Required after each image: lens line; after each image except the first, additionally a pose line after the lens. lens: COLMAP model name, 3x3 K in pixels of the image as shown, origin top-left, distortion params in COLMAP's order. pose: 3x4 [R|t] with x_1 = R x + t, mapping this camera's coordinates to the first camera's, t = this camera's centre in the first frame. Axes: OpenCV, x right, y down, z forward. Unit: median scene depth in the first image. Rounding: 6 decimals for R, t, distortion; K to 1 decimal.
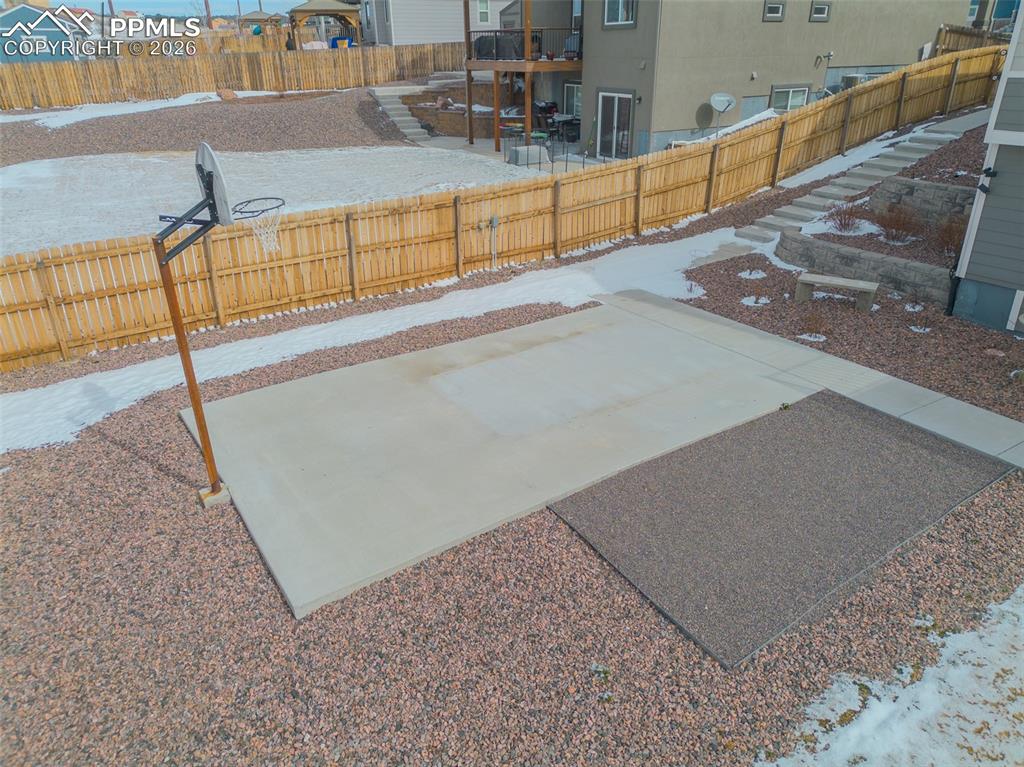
lens RADIAL K [[720.4, 0, 512.0], [0, 720.4, 383.5], [0, 0, 1]] dist [0.081596, -0.079163]
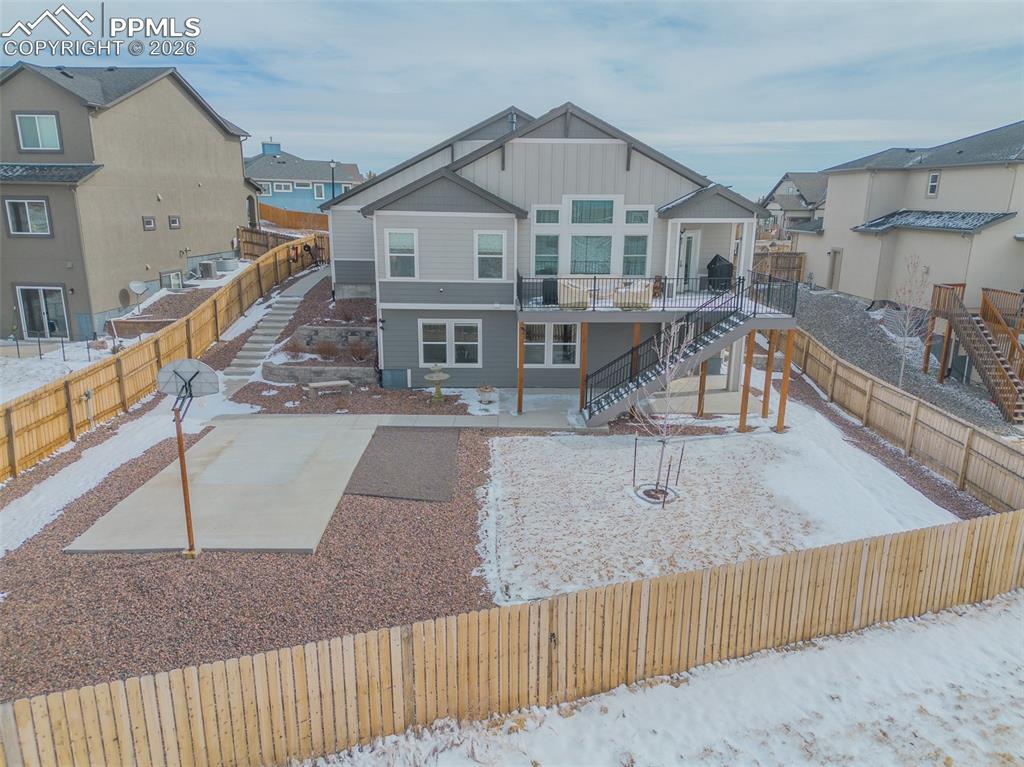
lens RADIAL K [[720.4, 0, 512.0], [0, 720.4, 383.5], [0, 0, 1]] dist [0.081596, -0.079163]
pose [[0.542461, -0.191676, 0.817922, -0.745899], [0.337008, 0.941497, -0.002875, 0.020827], [-0.769520, 0.277205, 0.575322, -0.386371]]
